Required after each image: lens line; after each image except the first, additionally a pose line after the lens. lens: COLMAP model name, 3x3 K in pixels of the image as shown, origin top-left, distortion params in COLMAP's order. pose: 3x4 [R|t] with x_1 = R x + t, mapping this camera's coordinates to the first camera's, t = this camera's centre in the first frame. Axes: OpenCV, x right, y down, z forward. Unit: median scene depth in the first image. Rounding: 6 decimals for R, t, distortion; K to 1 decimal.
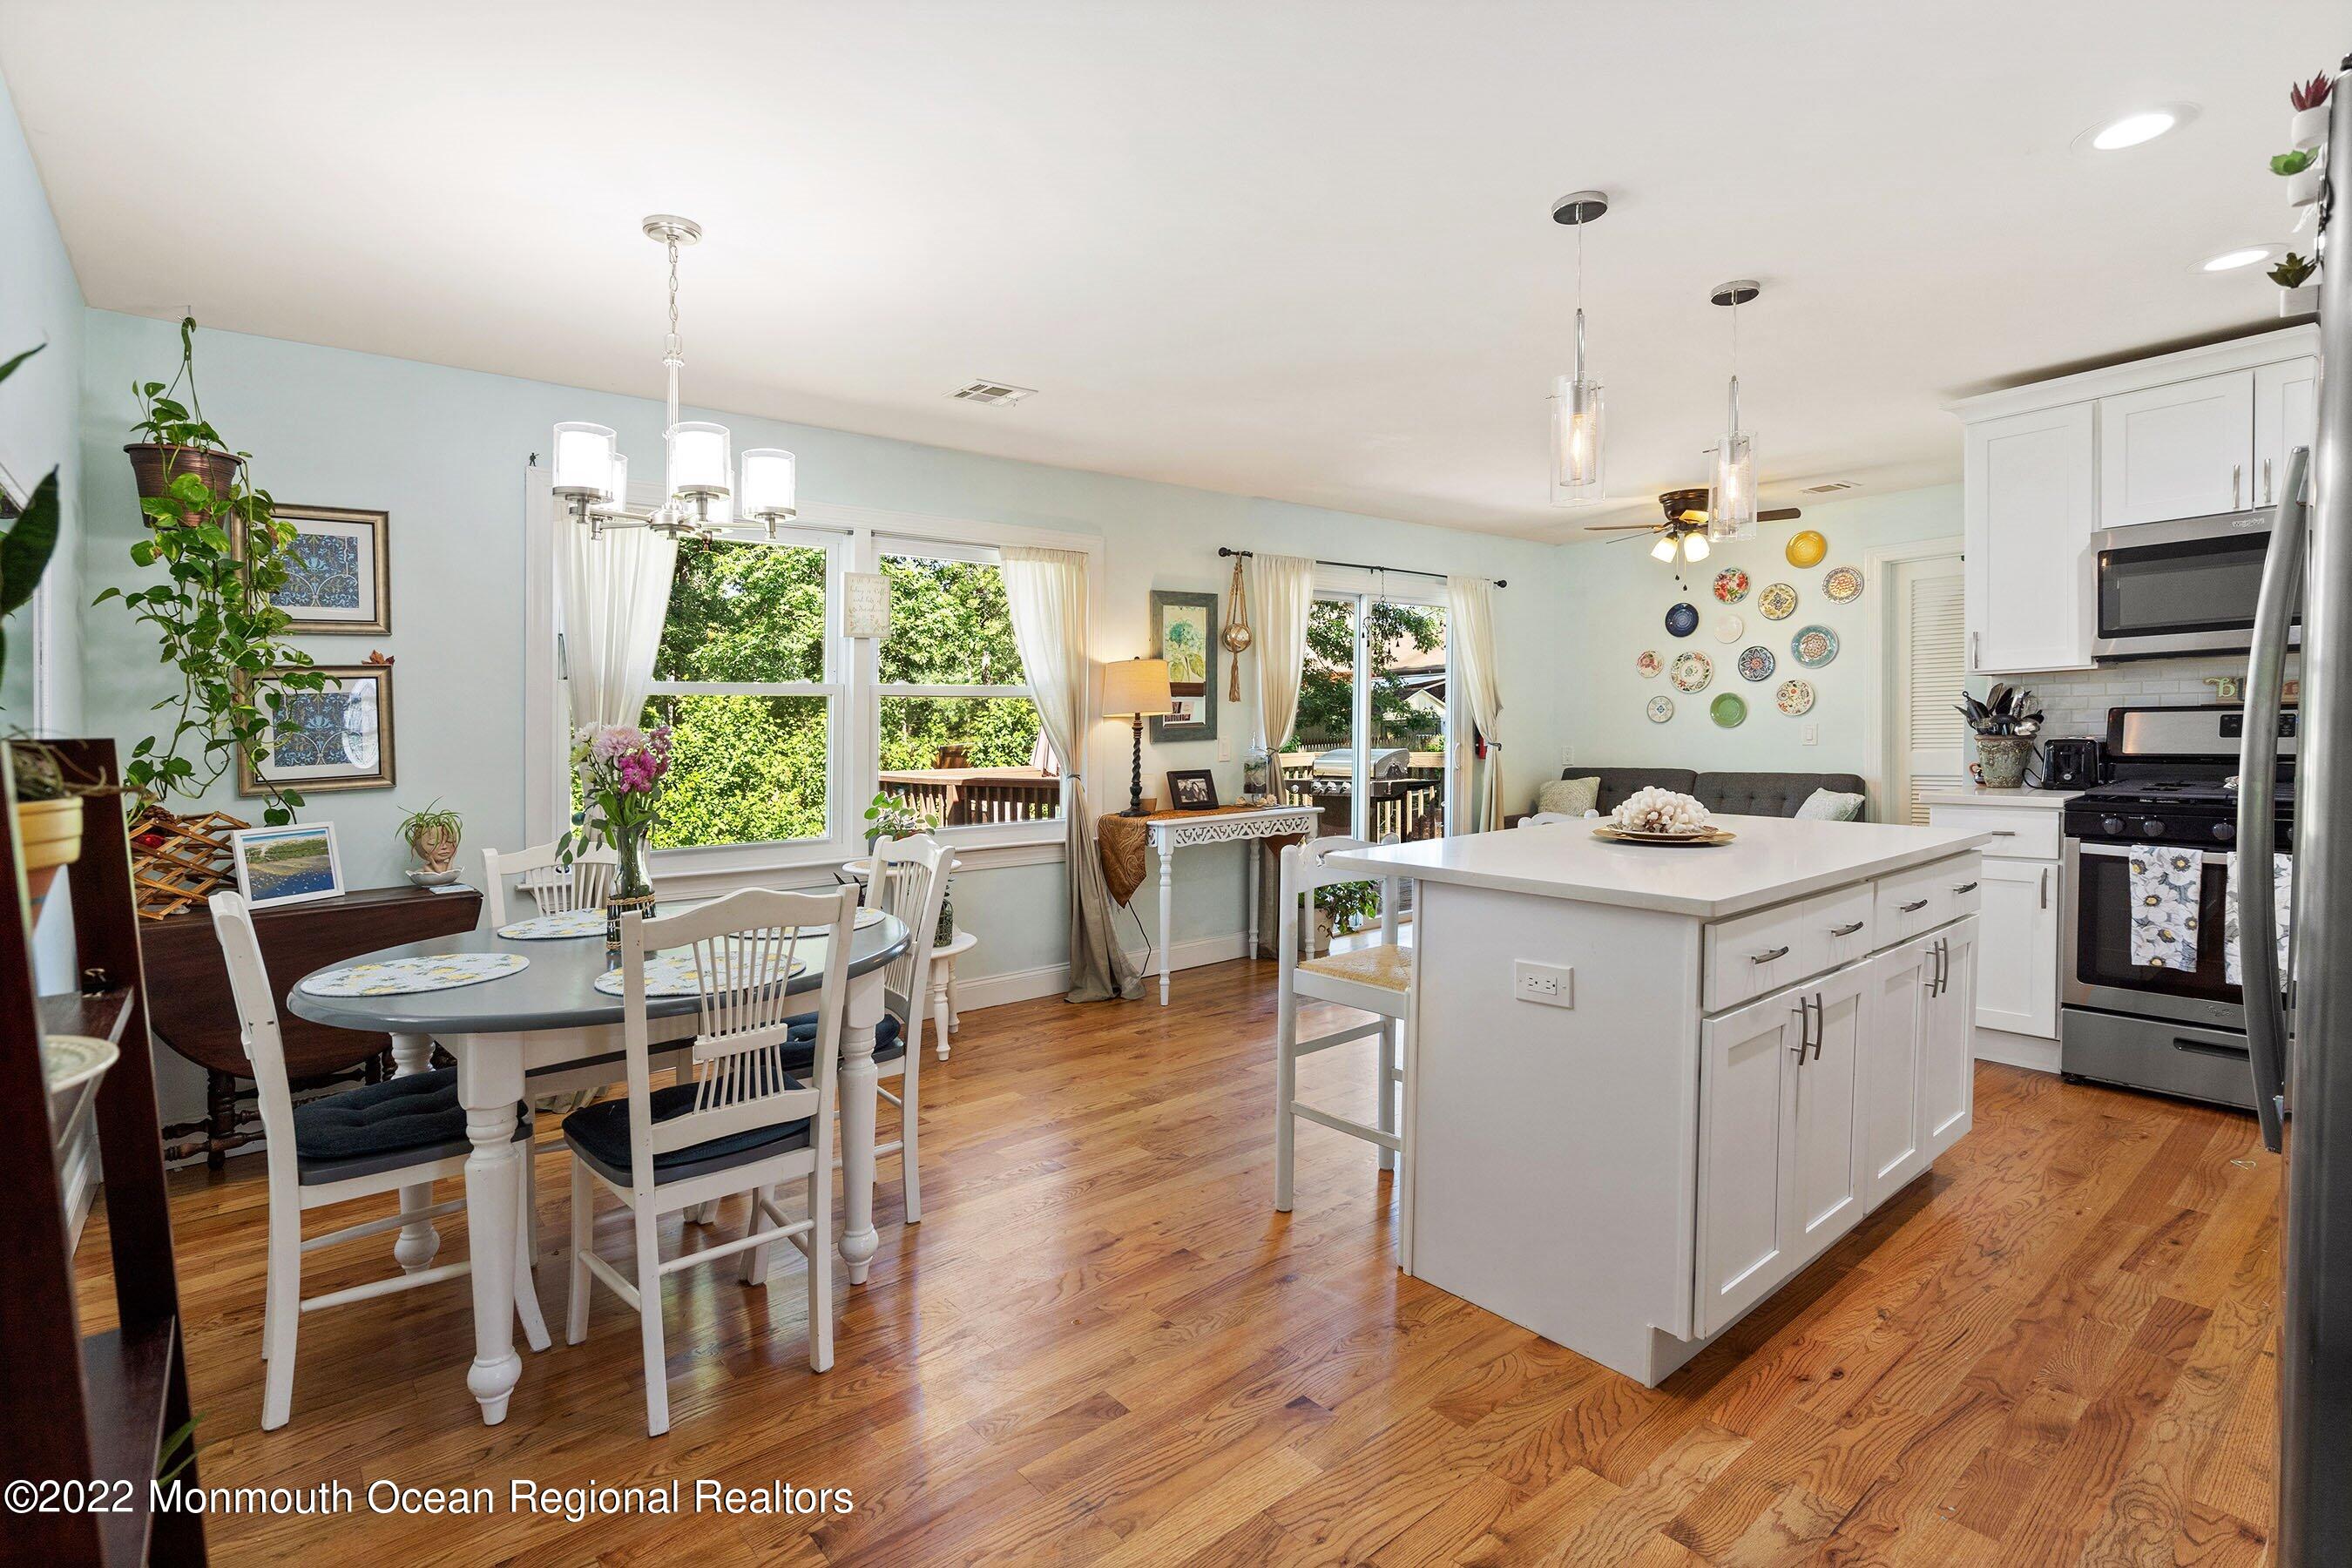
lens RADIAL K [[1078.0, 0, 1169.2], [0, 1078.0, 774.8], [0, 0, 1]] dist [0.003959, 0.000673]
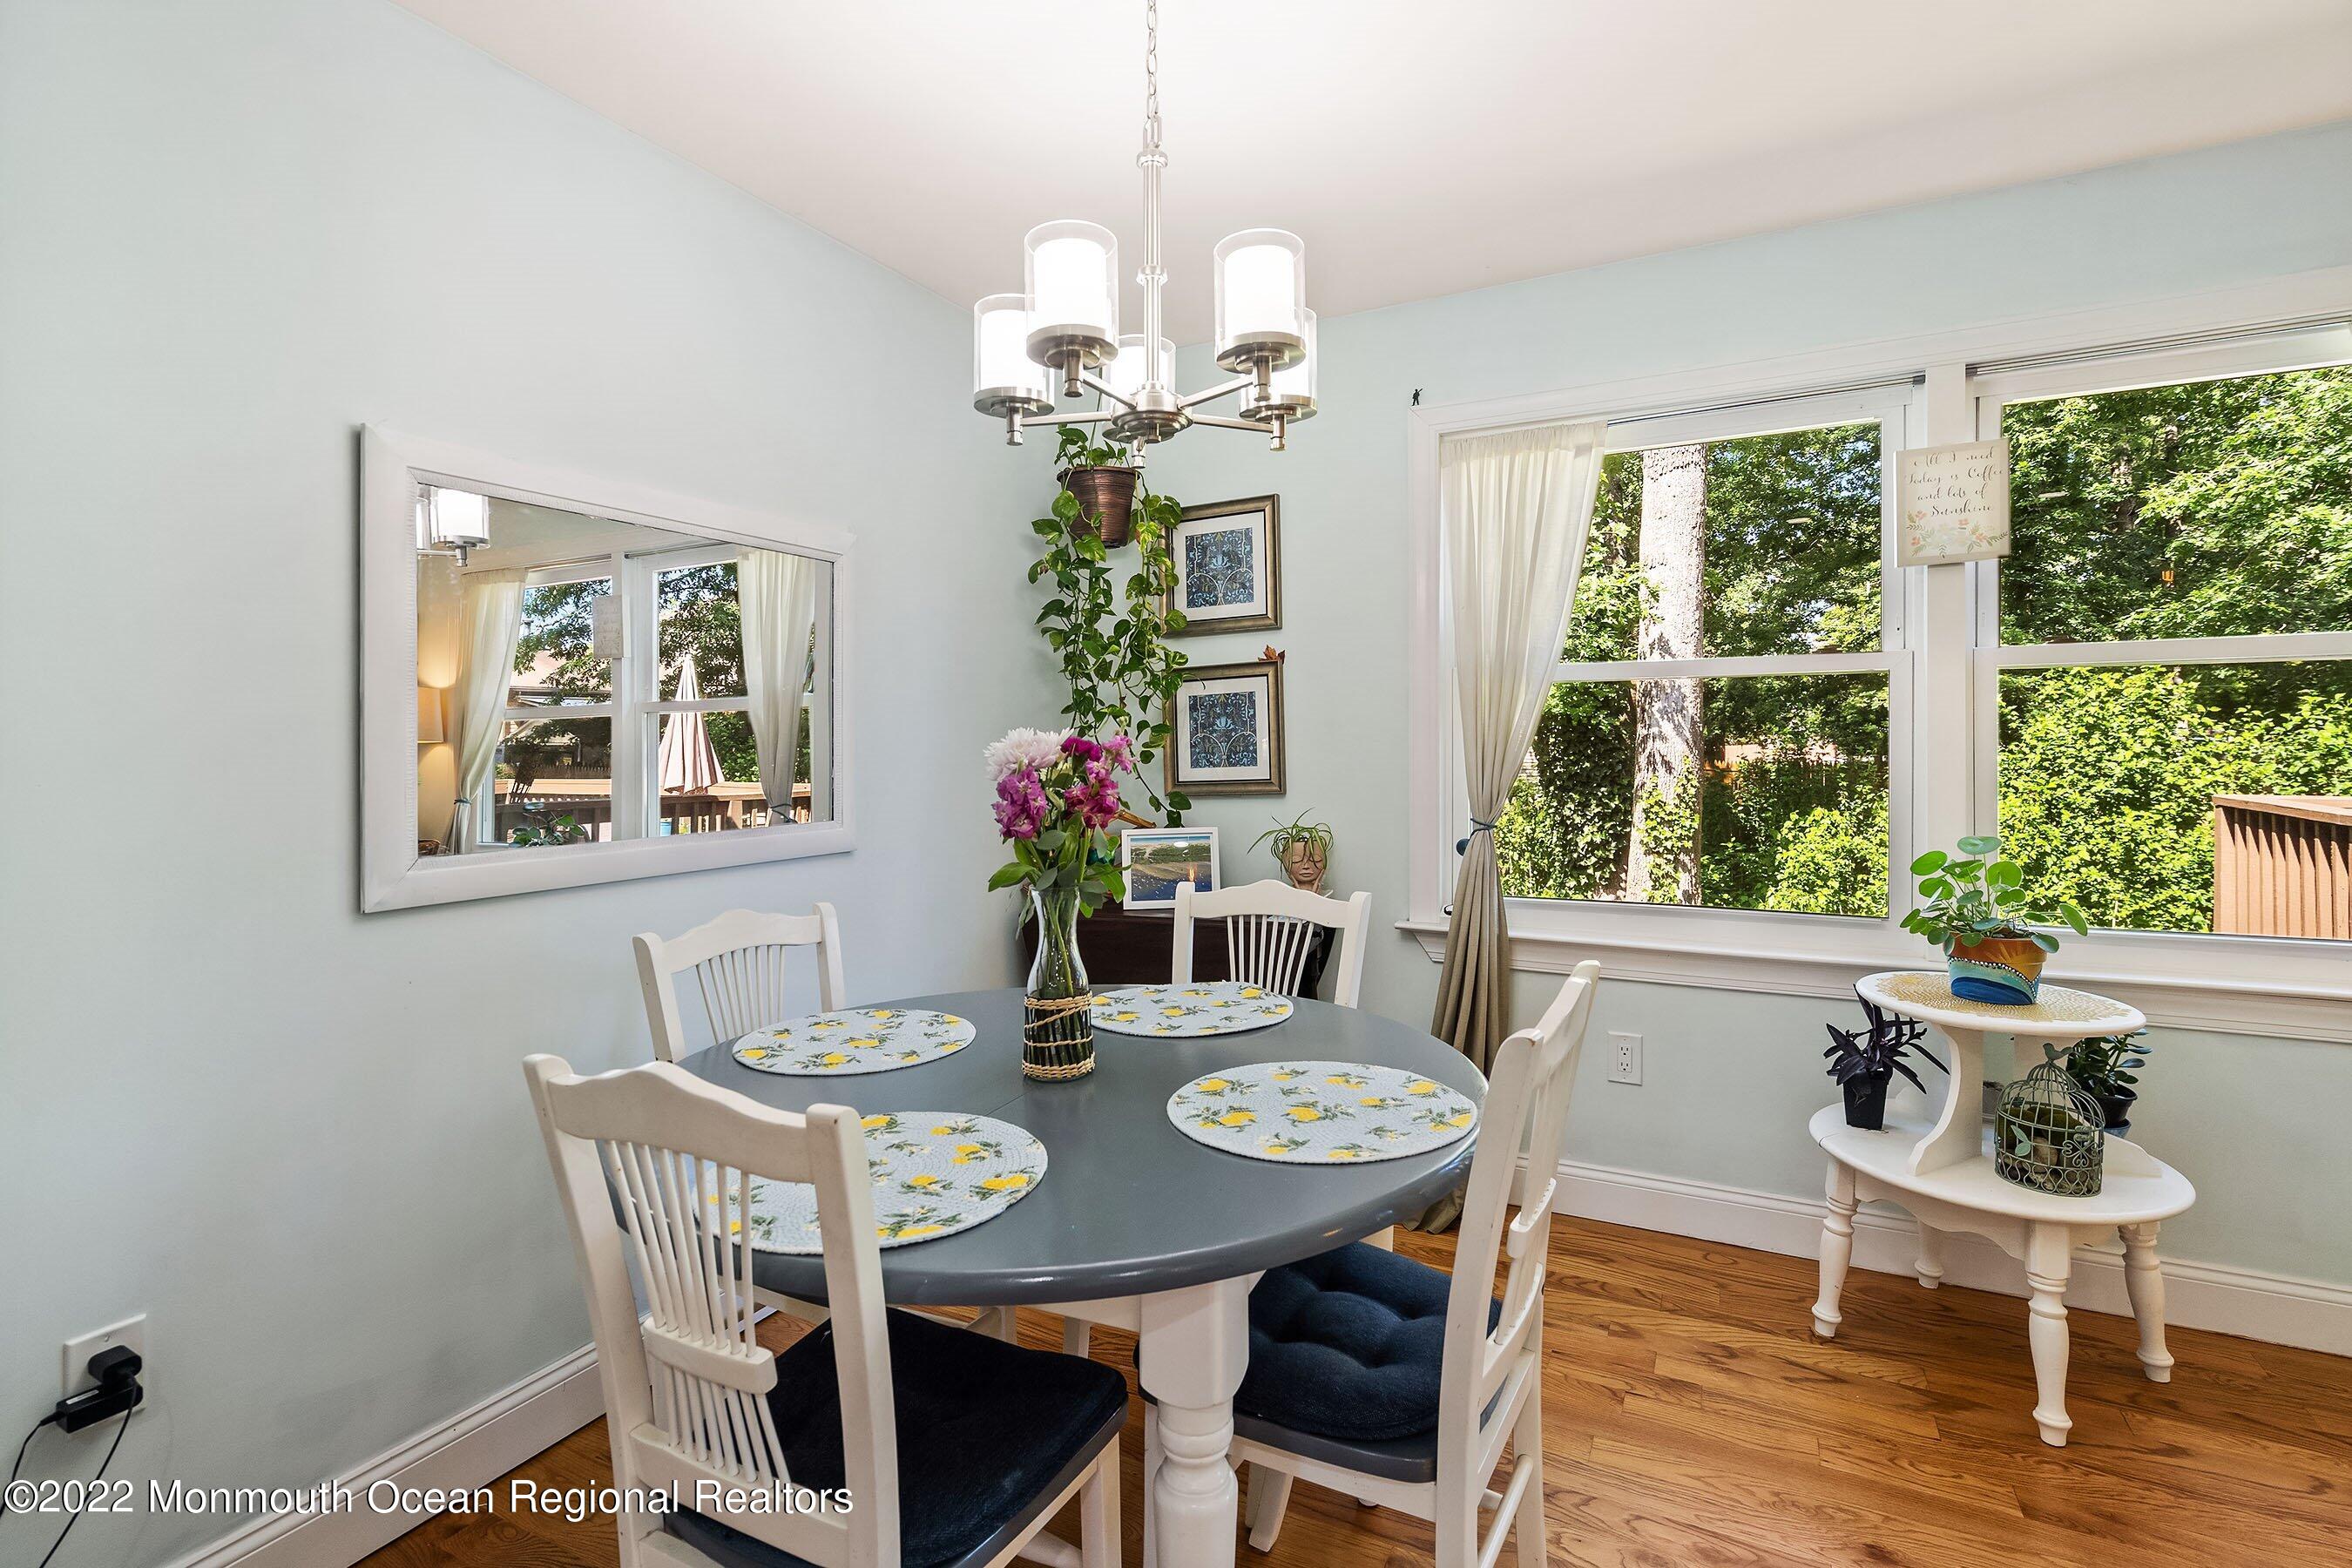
lens RADIAL K [[1094.0, 0, 1118.4], [0, 1094.0, 735.7], [0, 0, 1]] dist [-0.000529, 0.000136]
pose [[0.383168, 0.011225, -0.923610, 0.082231], [-0.037066, 0.999308, -0.003233, -0.029771], [0.922935, 0.035473, 0.383319, 0.509877]]
